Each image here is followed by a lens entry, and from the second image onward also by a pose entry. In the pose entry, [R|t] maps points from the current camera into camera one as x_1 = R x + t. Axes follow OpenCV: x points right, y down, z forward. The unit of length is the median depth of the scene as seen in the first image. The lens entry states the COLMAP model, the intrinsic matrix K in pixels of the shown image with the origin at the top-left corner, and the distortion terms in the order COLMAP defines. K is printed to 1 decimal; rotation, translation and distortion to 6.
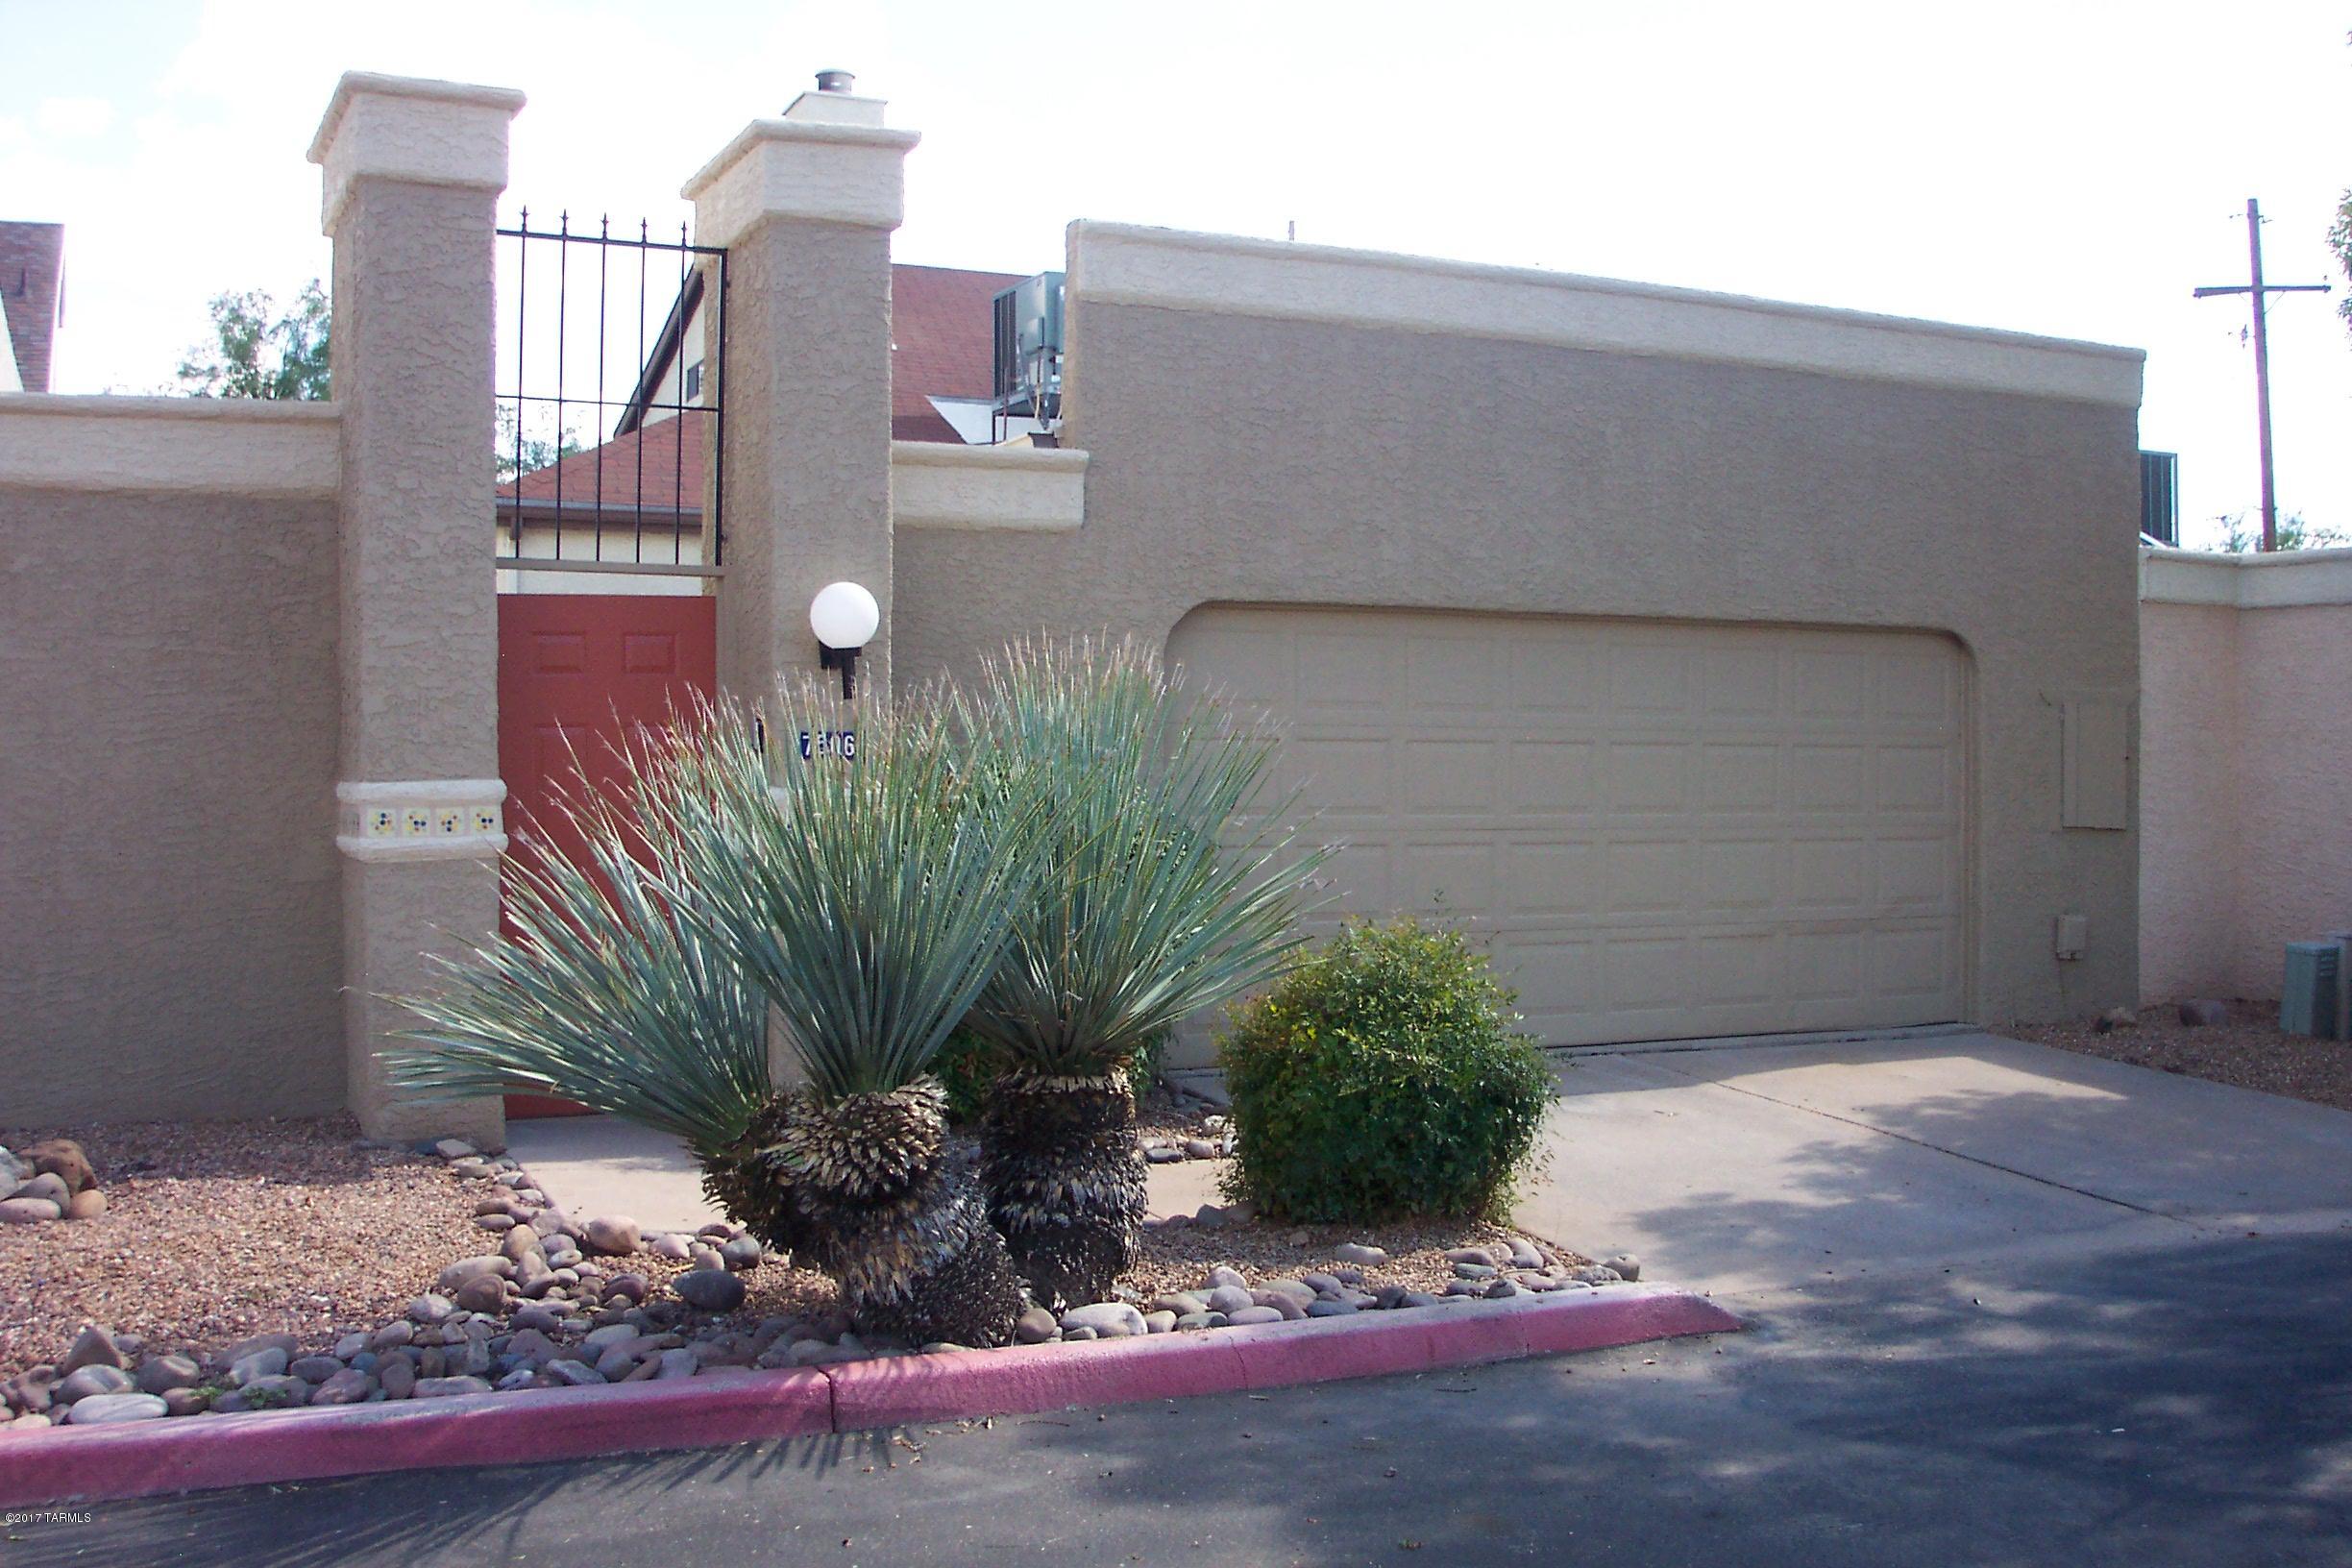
lens RADIAL K [[2337.5, 0, 1172.9], [0, 2337.5, 800.3], [0, 0, 1]] dist [-0.124694, 0.000000]
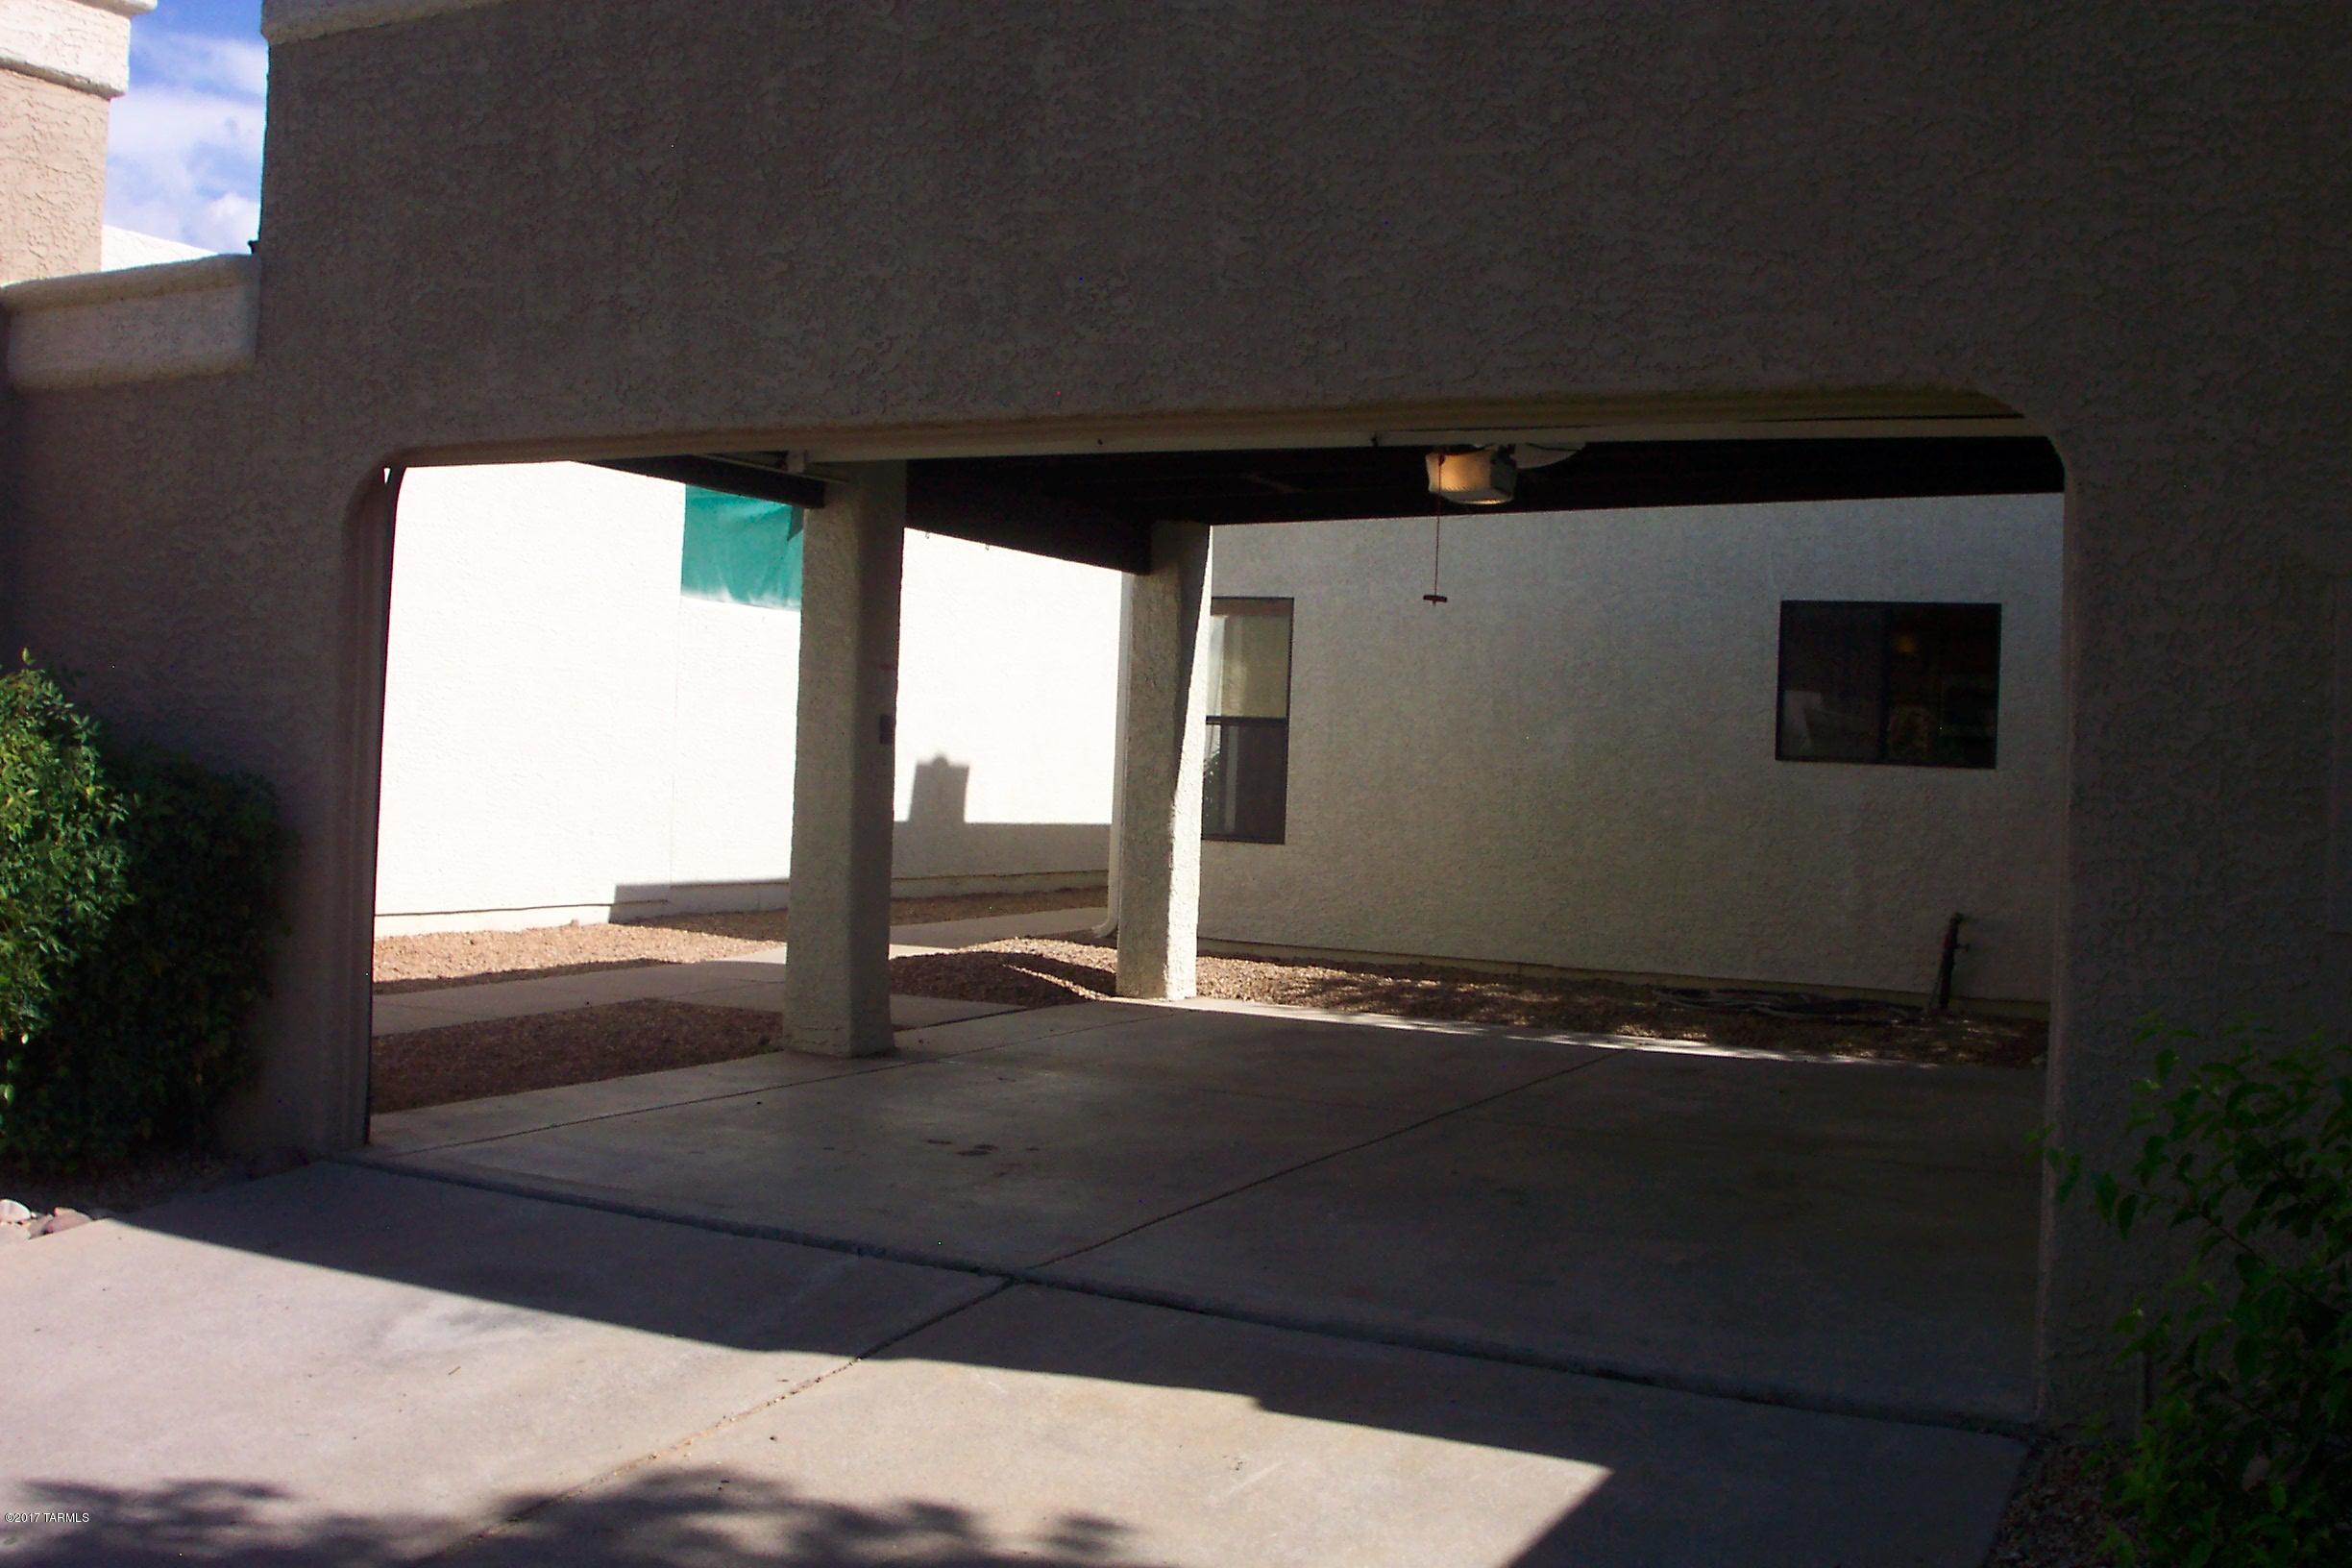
lens RADIAL K [[2337.5, 0, 1182.3], [0, 2337.5, 796.5], [0, 0, 1]] dist [-0.124694, 0.000000]
pose [[0.615537, 0.031955, -0.787460, 0.797524], [-0.046897, 0.998892, 0.003877, -0.000598], [0.786711, 0.034543, 0.616354, 0.929174]]
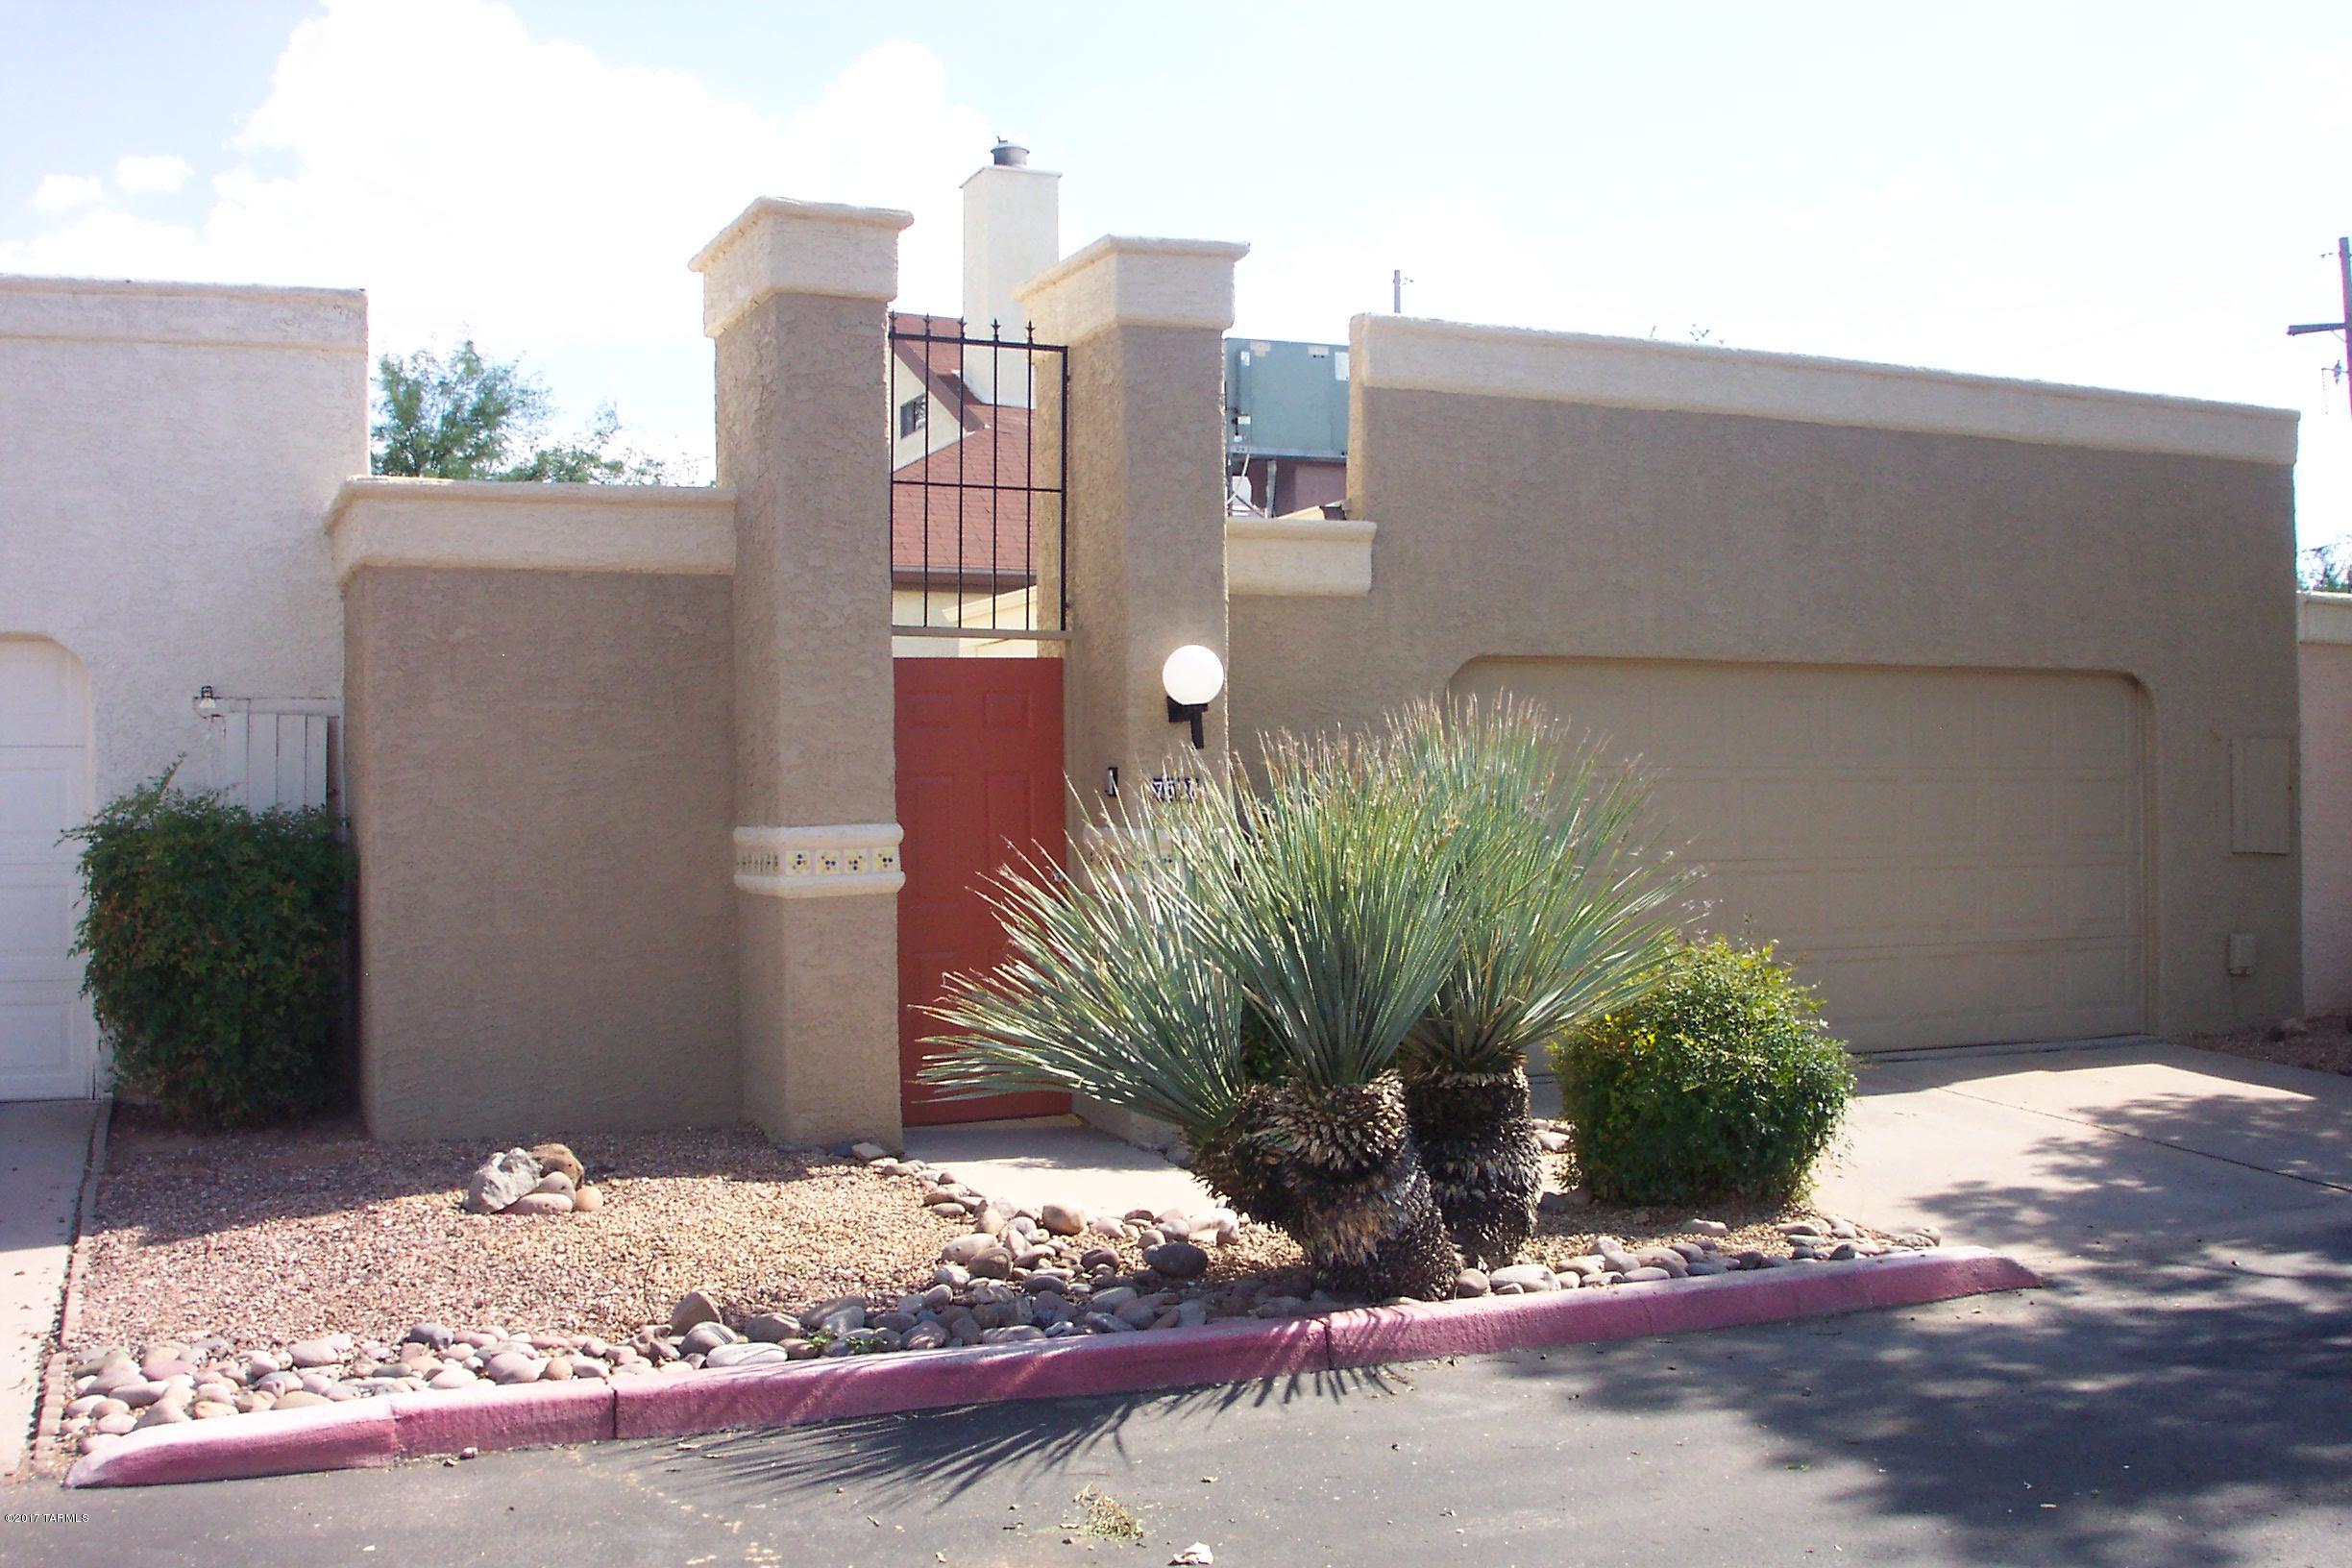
lens RADIAL K [[2337.5, 0, 1169.3], [0, 2337.5, 794.6], [0, 0, 1]] dist [-0.124694, 0.000000]
pose [[0.999560, -0.009685, -0.028051, -0.121035], [0.009169, 0.999788, -0.018454, -0.000854], [0.028224, 0.018188, 0.999436, -0.126748]]
